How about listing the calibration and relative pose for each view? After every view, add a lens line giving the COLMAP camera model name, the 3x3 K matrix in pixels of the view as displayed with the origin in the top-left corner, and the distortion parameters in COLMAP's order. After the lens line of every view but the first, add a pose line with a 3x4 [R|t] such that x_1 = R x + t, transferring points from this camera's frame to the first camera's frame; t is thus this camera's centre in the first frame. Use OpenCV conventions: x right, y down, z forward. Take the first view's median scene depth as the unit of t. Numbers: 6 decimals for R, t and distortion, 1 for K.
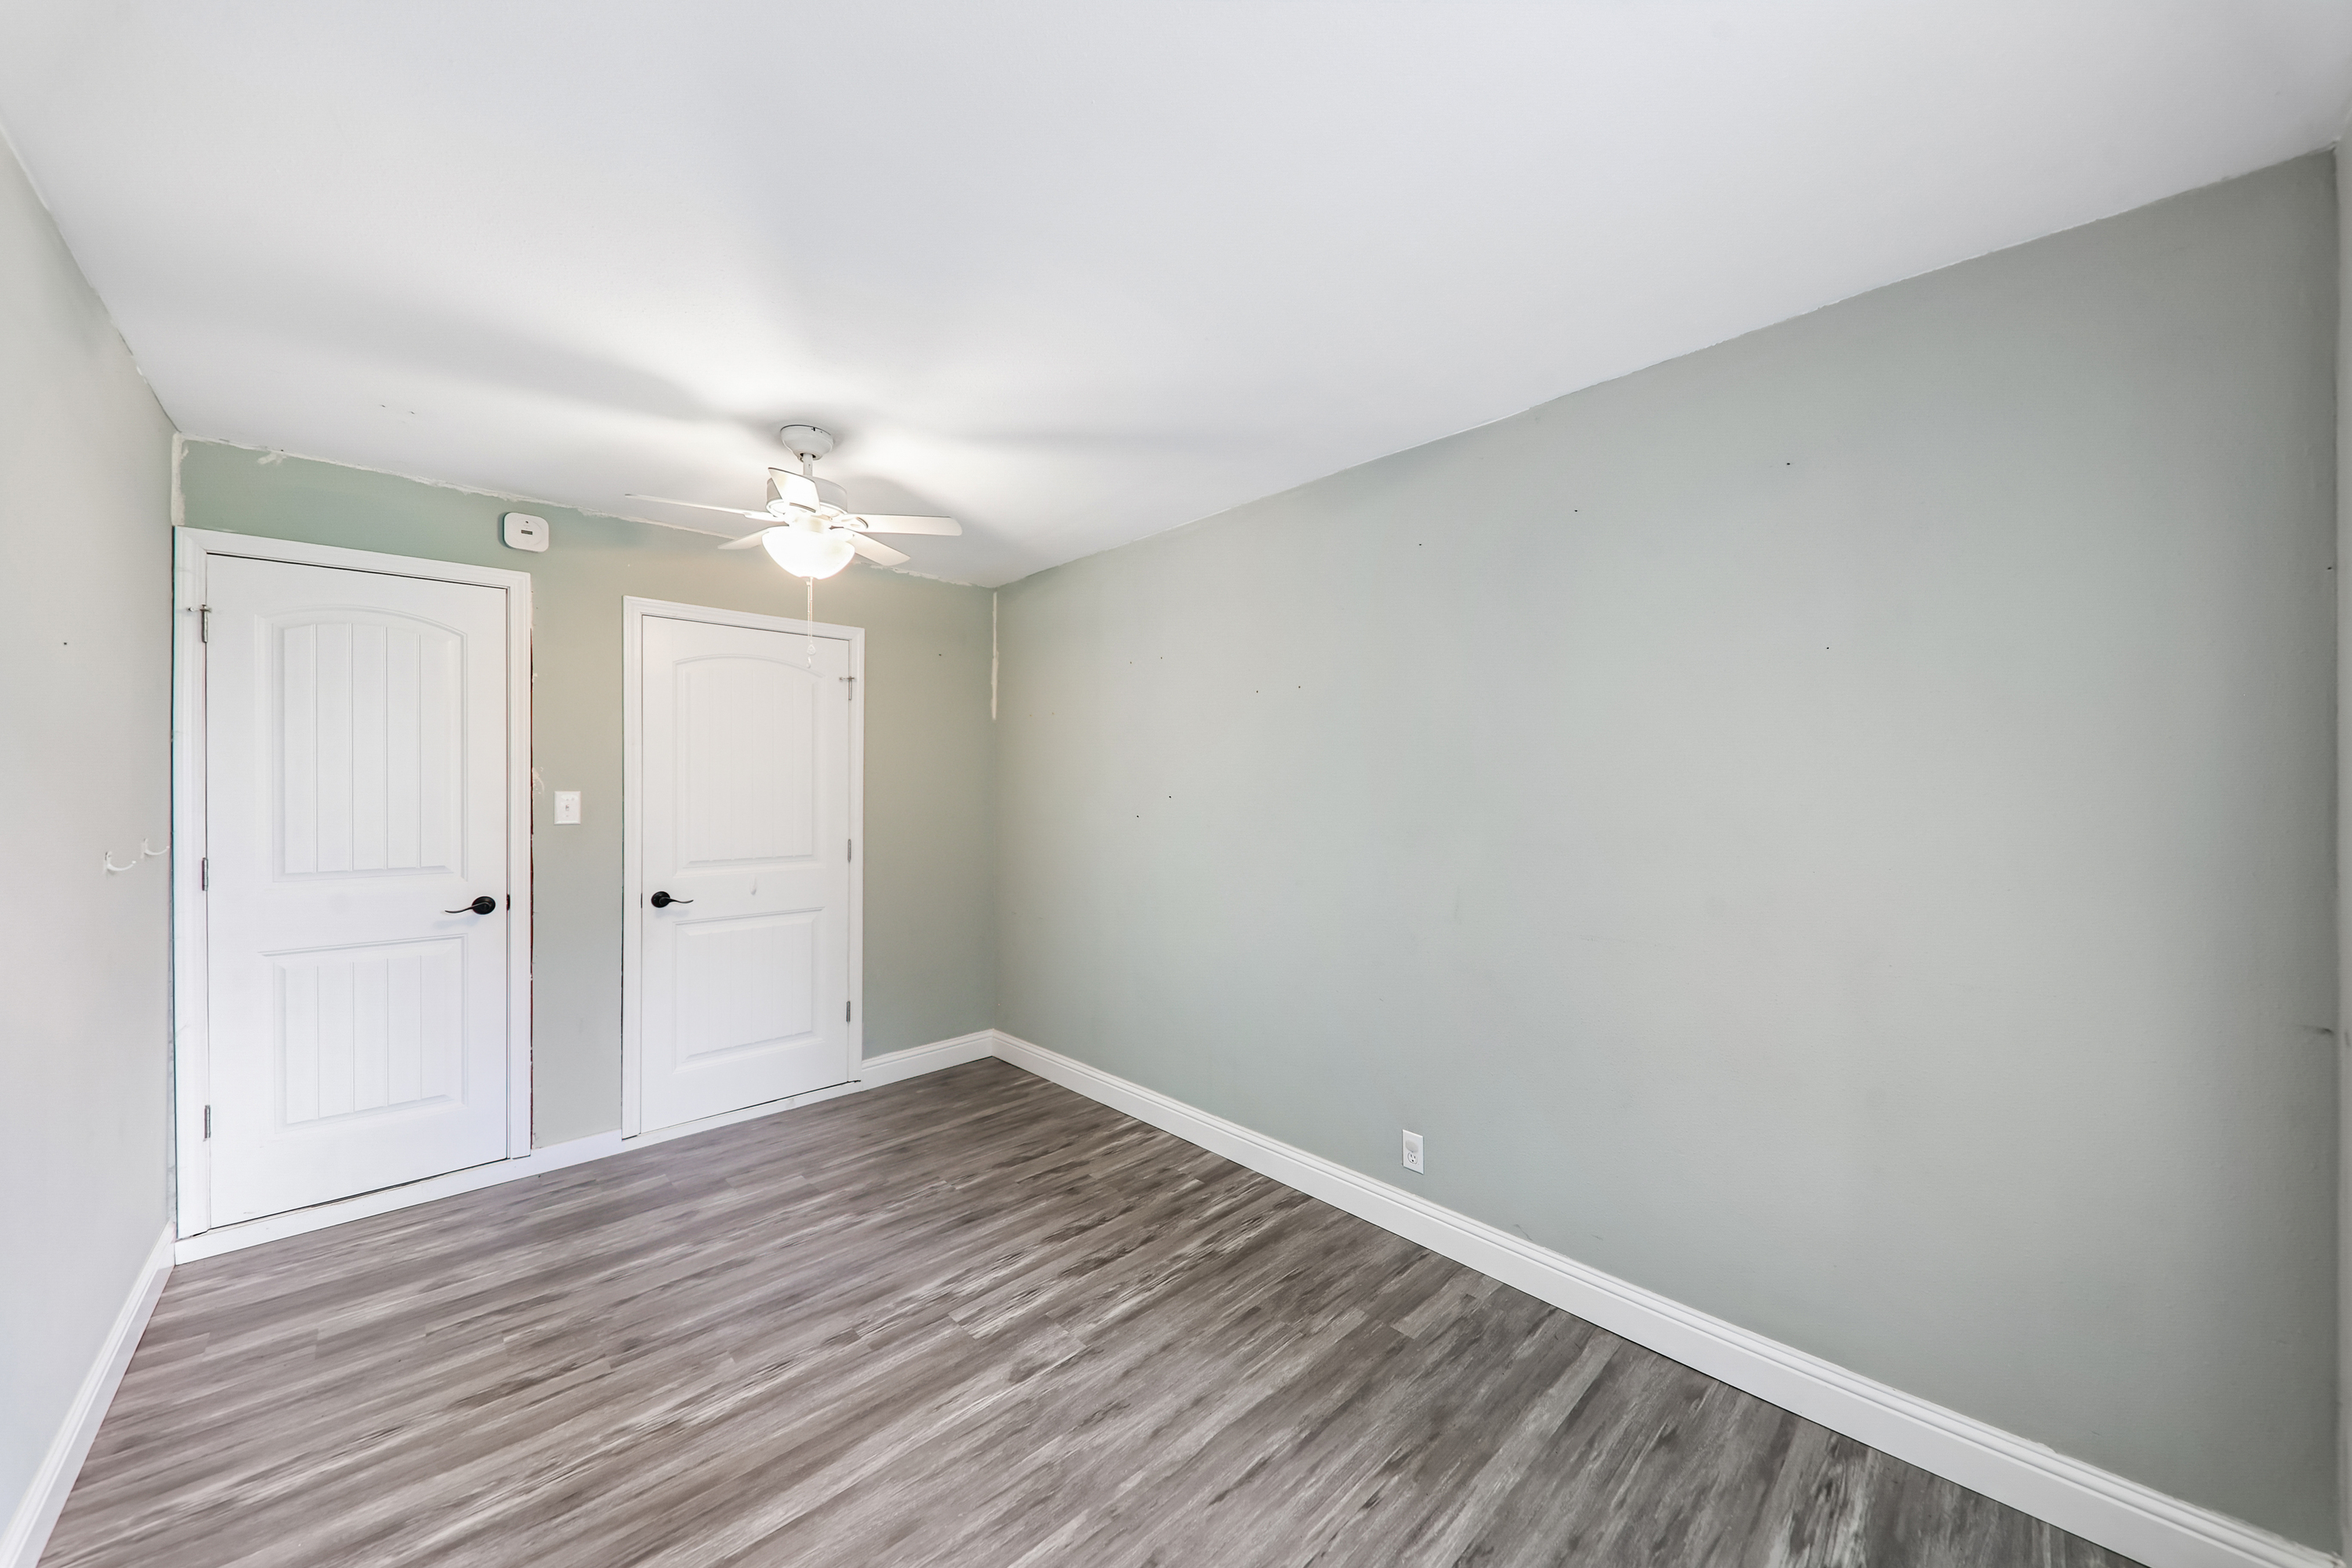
lens RADIAL K [[817.1, 0, 1176.6], [0, 817.1, 797.6], [0, 0, 1]] dist [0.009552, -0.005552]
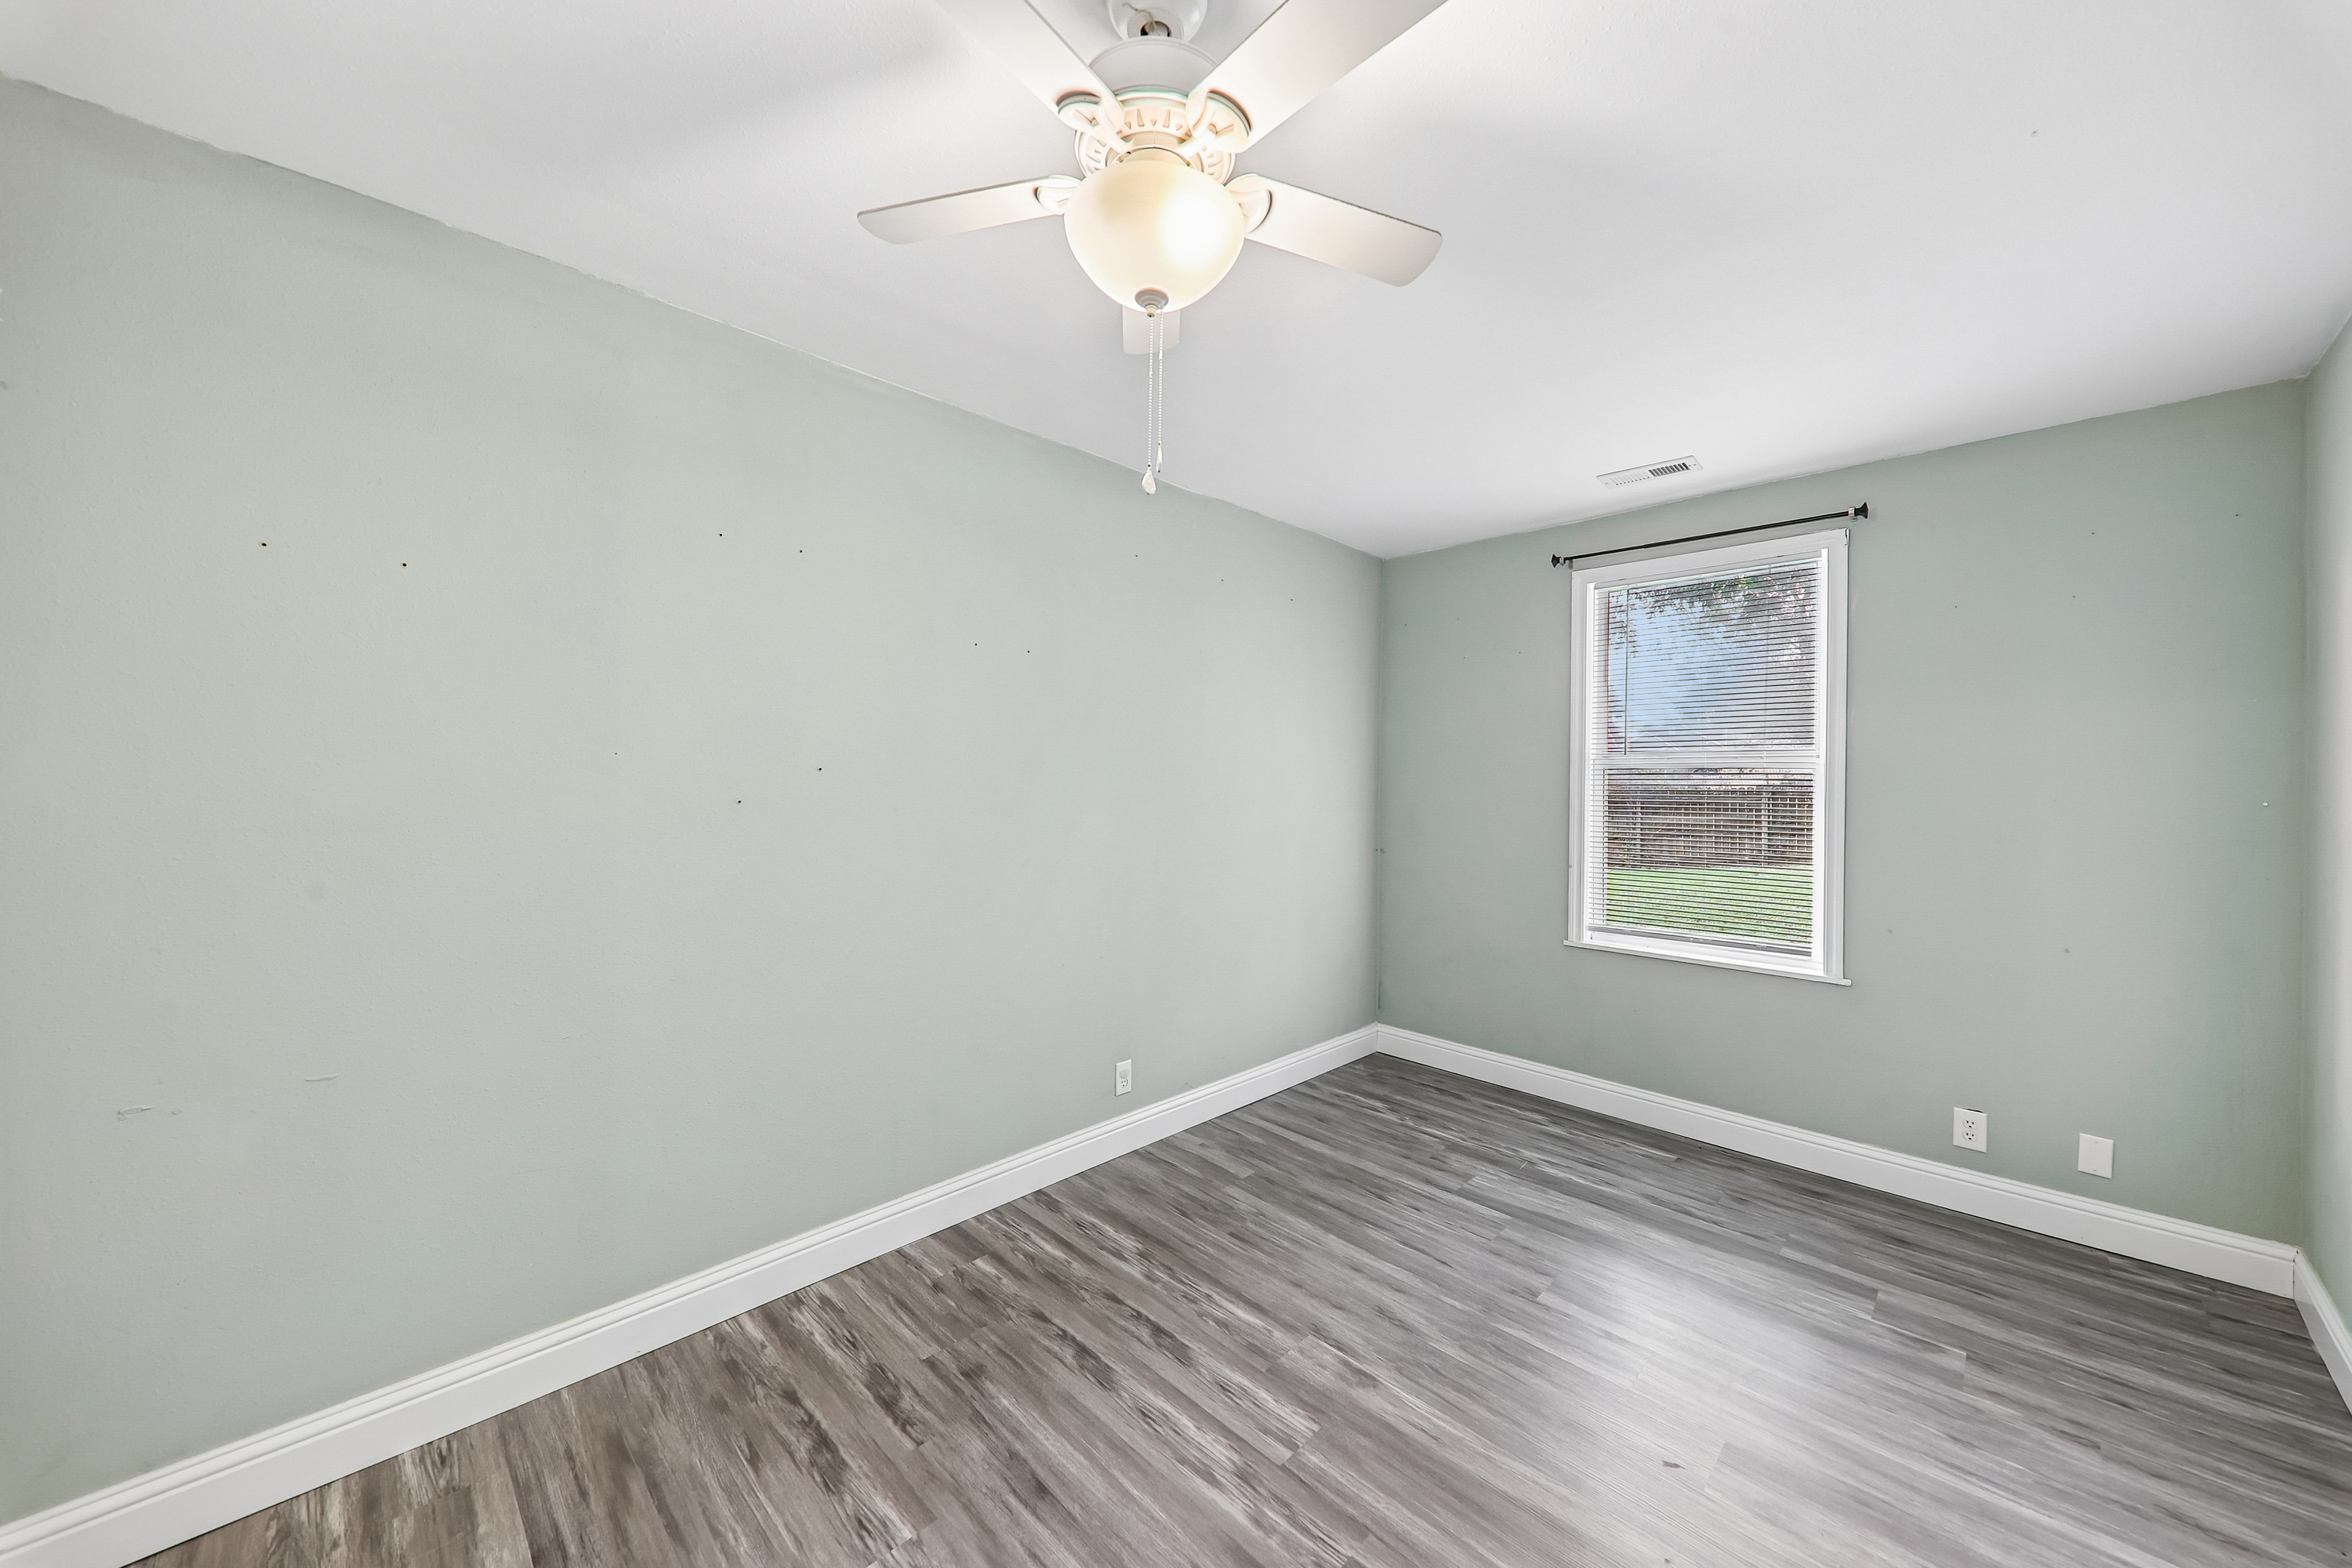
lens RADIAL K [[817.1, 0, 1179.0], [0, 817.1, 772.2], [0, 0, 1]] dist [0.009552, -0.005552]
pose [[-0.000023, -0.005604, 0.999984, -1.031368], [-0.001008, 0.999984, 0.005604, -0.005362], [-0.999999, -0.001007, -0.000029, 1.102372]]
